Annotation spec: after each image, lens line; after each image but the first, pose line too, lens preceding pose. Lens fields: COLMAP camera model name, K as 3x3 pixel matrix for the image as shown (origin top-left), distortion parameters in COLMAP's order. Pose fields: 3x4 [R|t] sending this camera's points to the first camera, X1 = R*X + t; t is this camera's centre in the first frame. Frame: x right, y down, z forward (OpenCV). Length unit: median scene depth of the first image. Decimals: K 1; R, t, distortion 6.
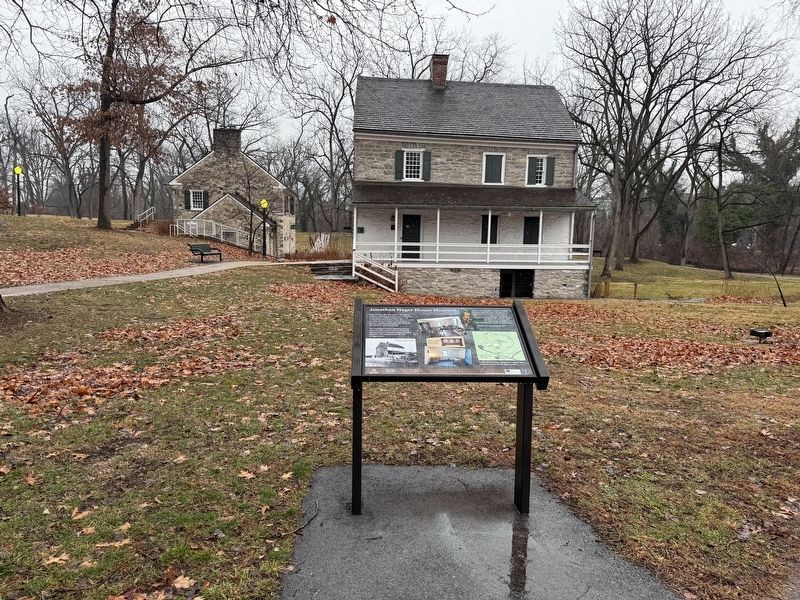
lens RADIAL K [[561.3, 0, 403.2], [0, 561.3, 299.9], [0, 0, 1]] dist [0.008372, -0.021128]
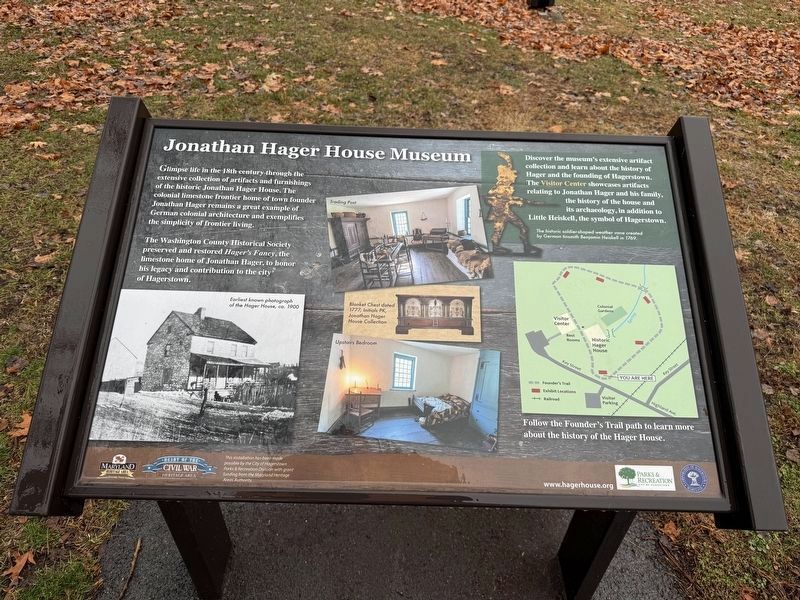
lens RADIAL K [[561.3, 0, 403.2], [0, 561.3, 299.9], [0, 0, 1]] dist [0.008372, -0.021128]
pose [[0.997116, 0.059992, -0.046485, 0.080022], [-0.024666, 0.835416, 0.549065, -0.078151], [0.071774, -0.546335, 0.834486, 0.739820]]
